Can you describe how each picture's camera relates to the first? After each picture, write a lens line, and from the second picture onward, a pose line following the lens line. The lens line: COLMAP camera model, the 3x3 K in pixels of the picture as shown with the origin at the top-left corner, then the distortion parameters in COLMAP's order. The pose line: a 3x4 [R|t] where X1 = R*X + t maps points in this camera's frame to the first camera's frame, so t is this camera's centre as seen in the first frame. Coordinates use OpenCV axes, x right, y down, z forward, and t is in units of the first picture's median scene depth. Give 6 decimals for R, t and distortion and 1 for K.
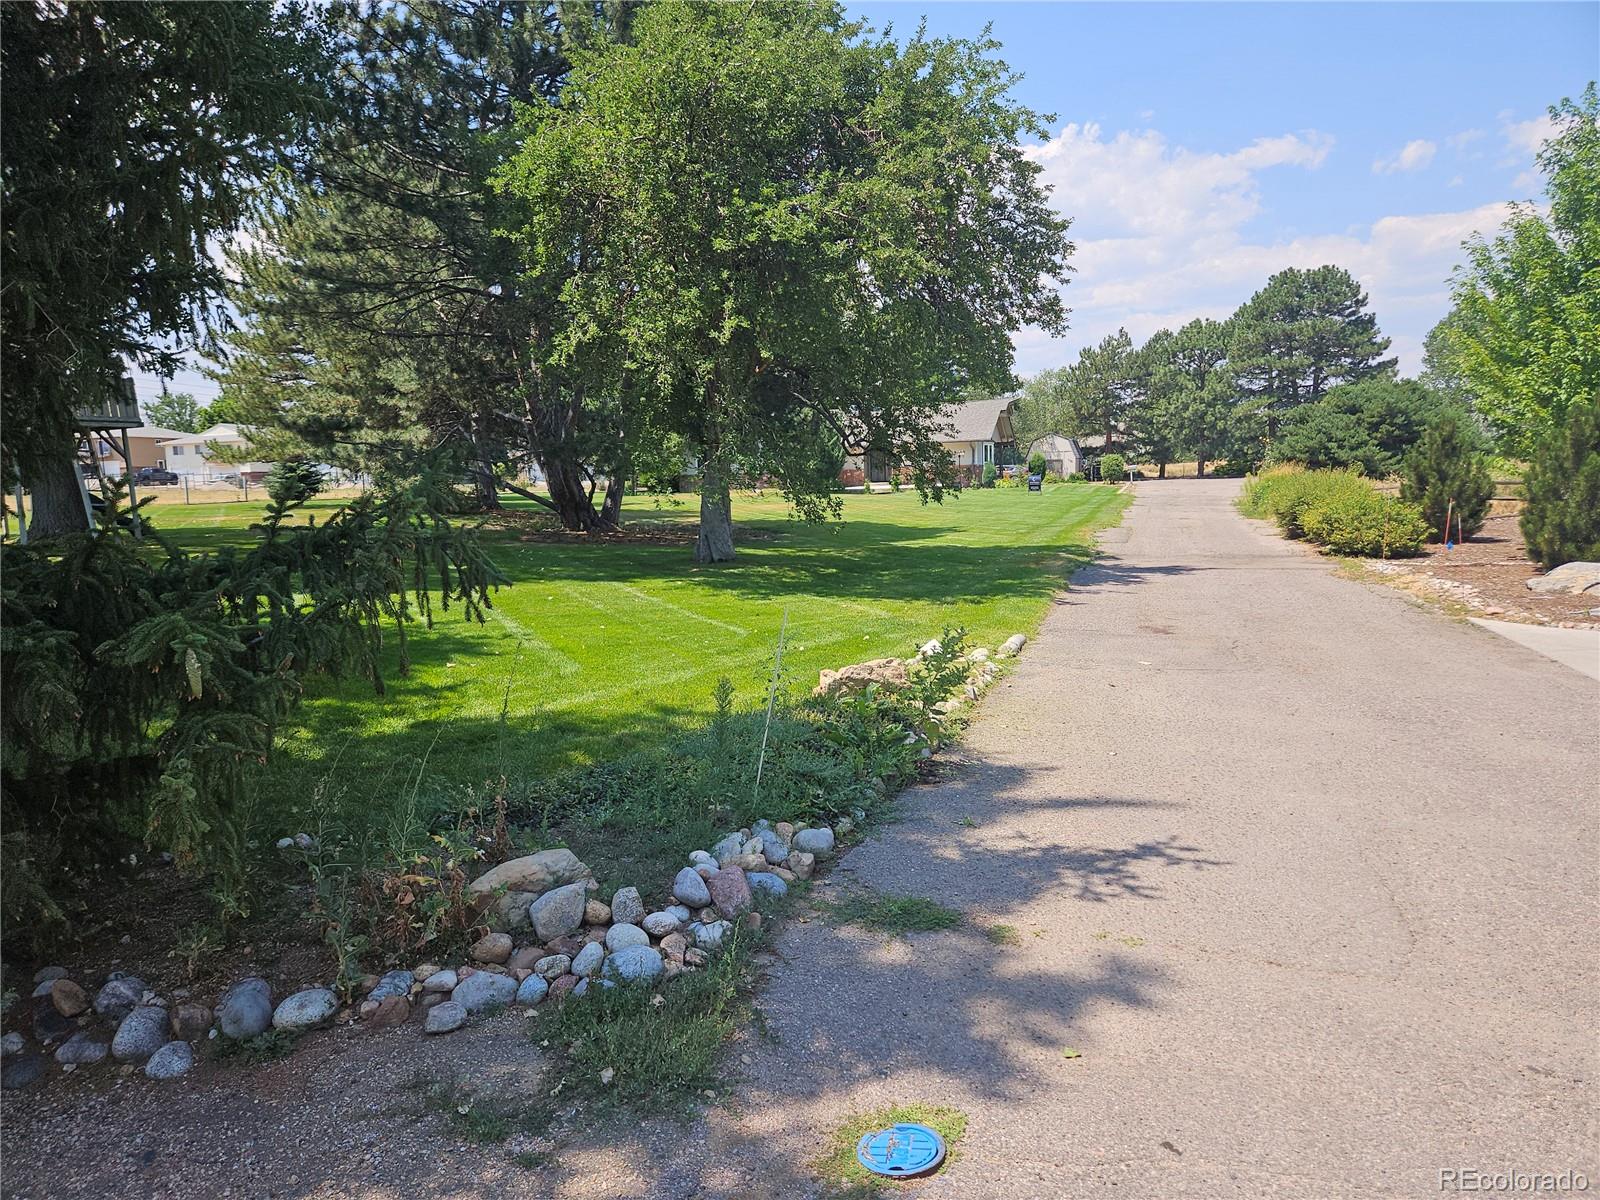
lens RADIAL K [[1060.5, 0, 791.6], [0, 1060.5, 615.2], [0, 0, 1]] dist [0.081779, -0.071901]
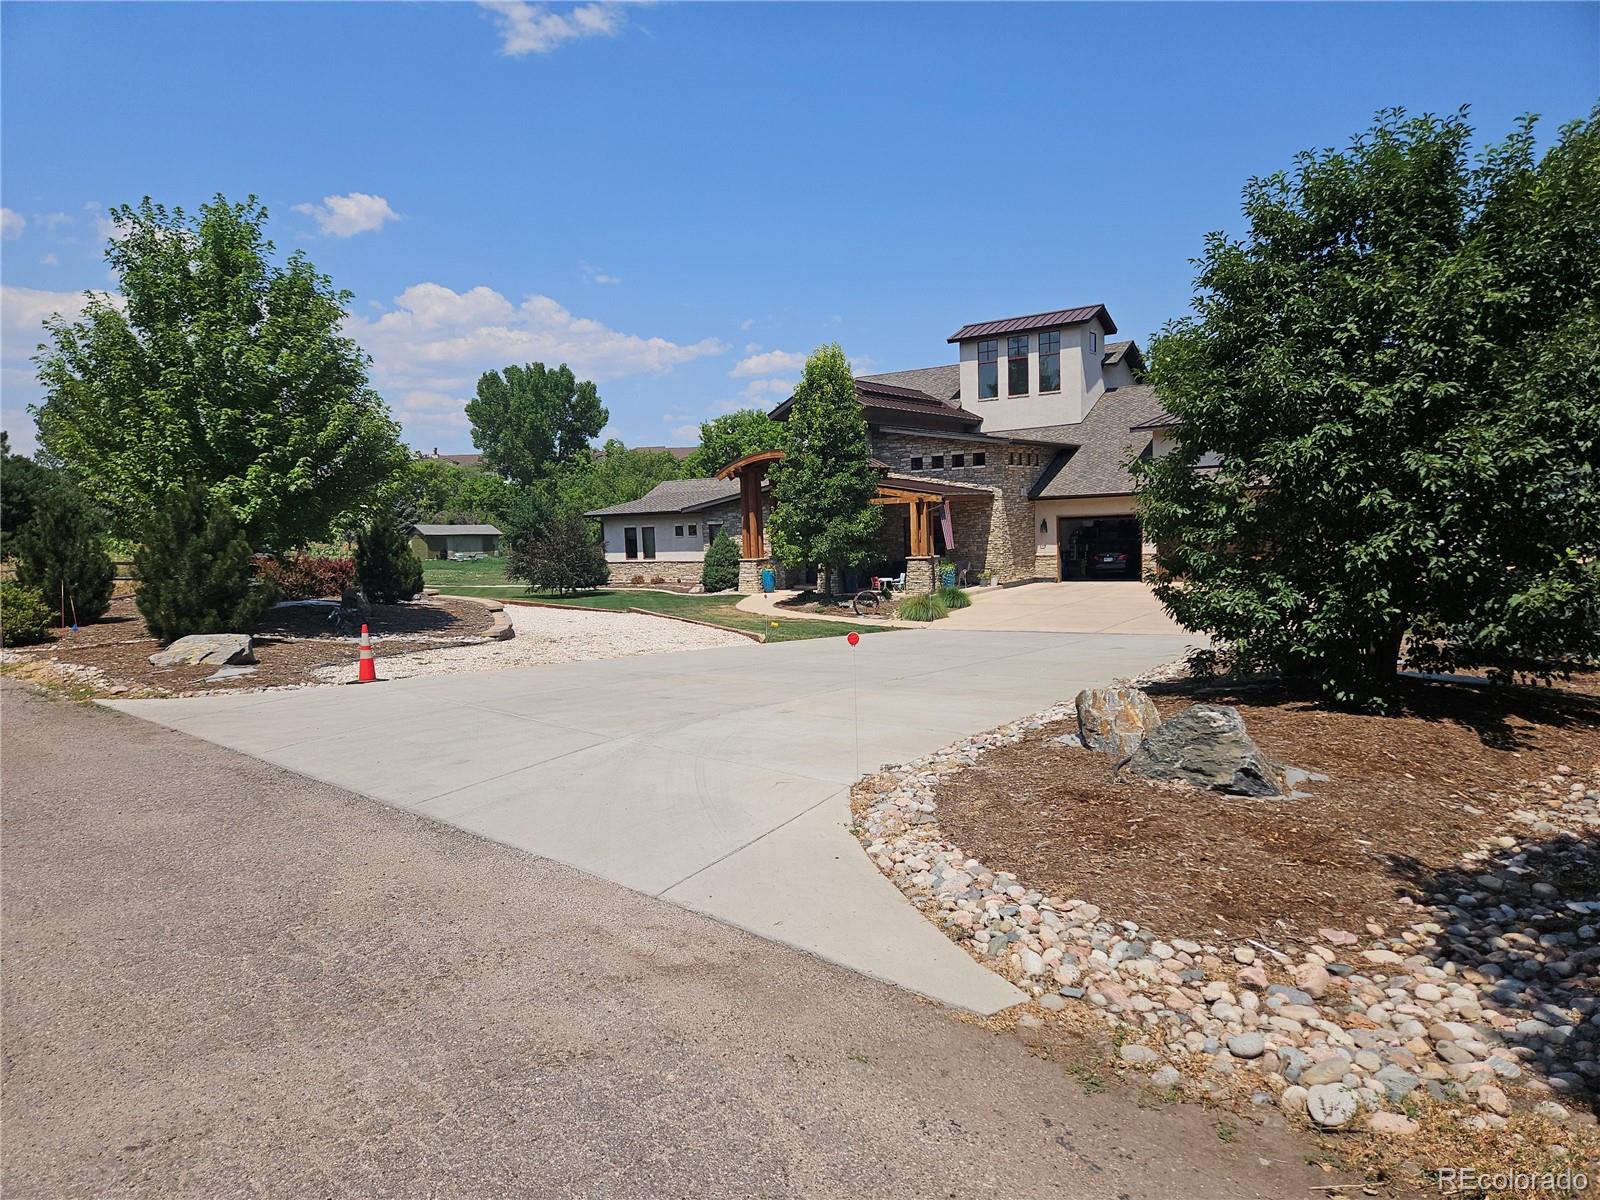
lens RADIAL K [[1060.5, 0, 787.9], [0, 1060.5, 623.1], [0, 0, 1]] dist [0.081779, -0.071901]
pose [[0.438742, -0.071711, 0.895747, 0.018316], [0.131006, 0.991265, 0.015191, 0.000518], [-0.889013, 0.110683, 0.444304, -0.007738]]
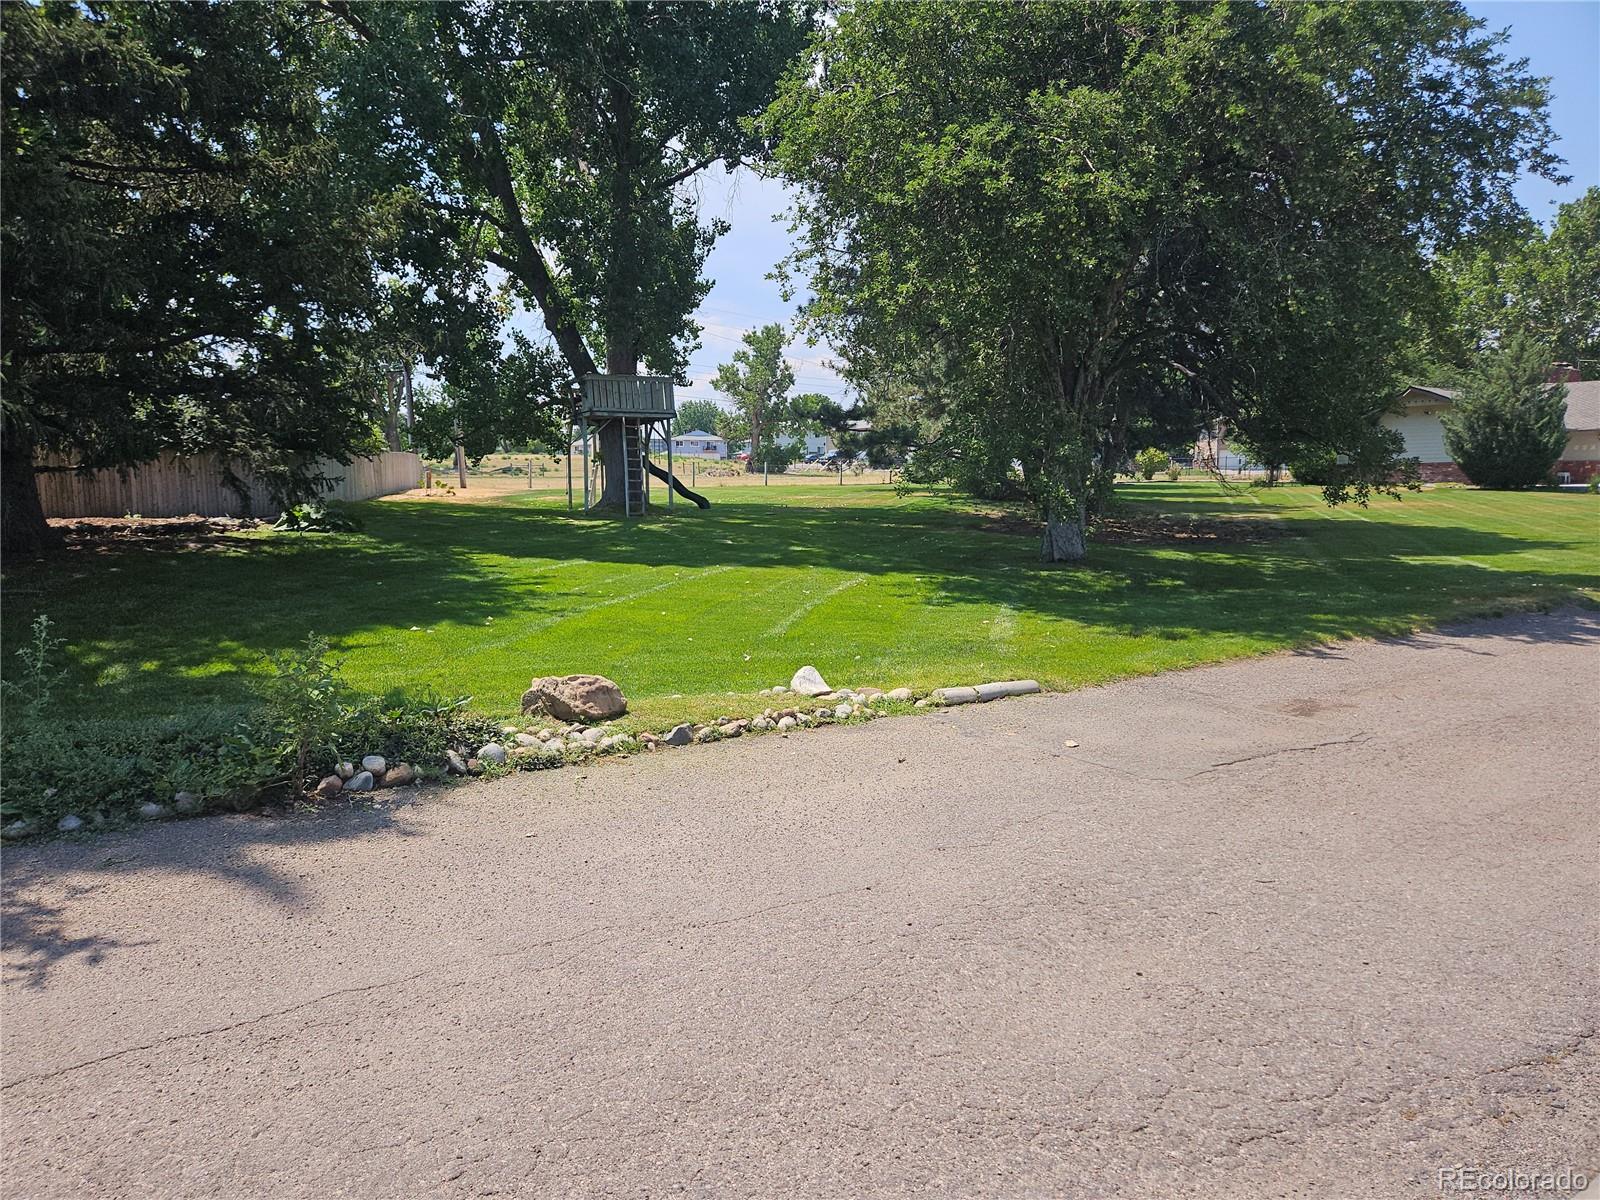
lens RADIAL K [[1060.5, 0, 788.7], [0, 1060.5, 597.2], [0, 0, 1]] dist [0.081779, -0.071901]
pose [[0.784880, 0.095708, -0.612212, 0.379656], [-0.098917, 0.994682, 0.028683, -0.031233], [0.611701, 0.038045, 0.790173, 0.220608]]
